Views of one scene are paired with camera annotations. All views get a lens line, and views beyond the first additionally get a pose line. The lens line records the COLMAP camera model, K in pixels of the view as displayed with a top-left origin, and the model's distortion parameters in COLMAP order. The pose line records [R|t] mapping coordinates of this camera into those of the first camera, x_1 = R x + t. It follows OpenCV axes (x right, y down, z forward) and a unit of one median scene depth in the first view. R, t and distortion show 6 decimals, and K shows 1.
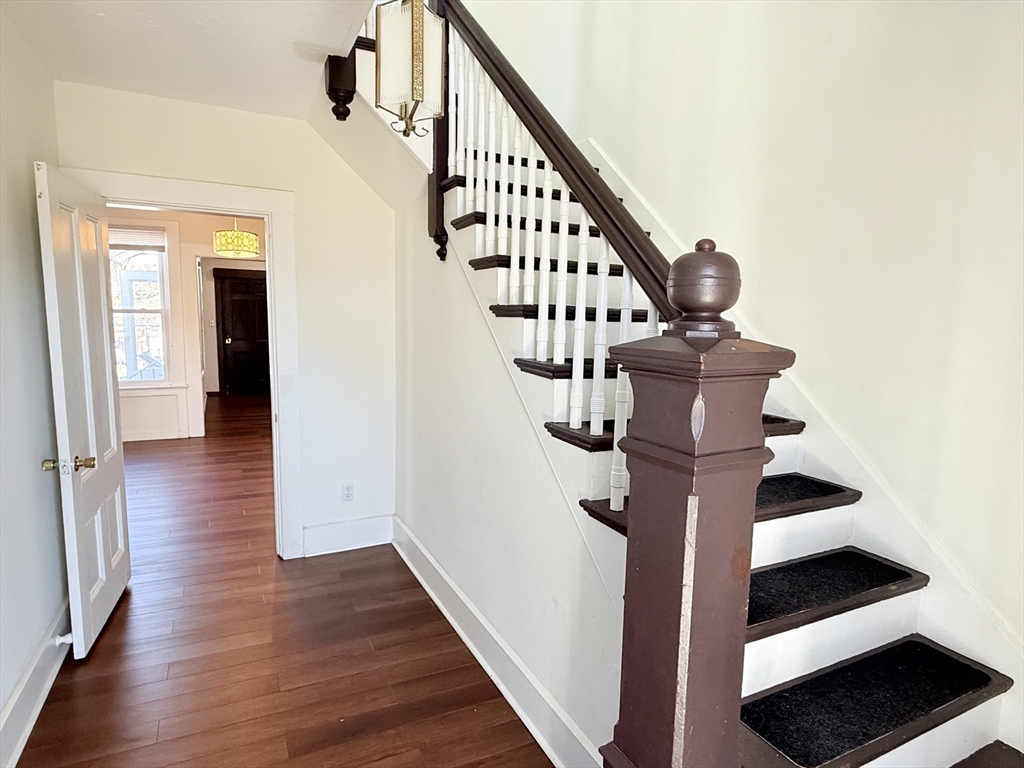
lens RADIAL K [[585.2, 0, 509.5], [0, 585.2, 387.2], [0, 0, 1]] dist [-0.007228, -0.000855]
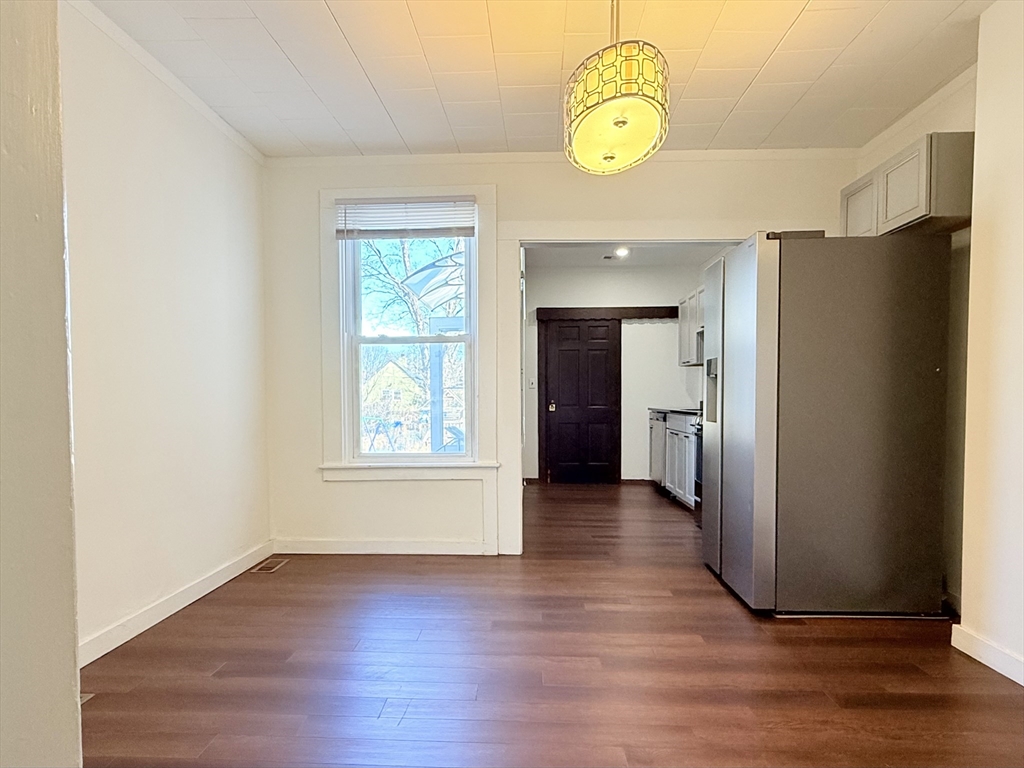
lens RADIAL K [[585.2, 0, 510.4], [0, 585.2, 383.7], [0, 0, 1]] dist [-0.007228, -0.000855]
pose [[0.882358, -0.039620, -0.468907, -0.255079], [-0.036713, 0.987617, -0.152531, 0.005781], [0.469144, 0.151802, 0.869977, 0.467560]]
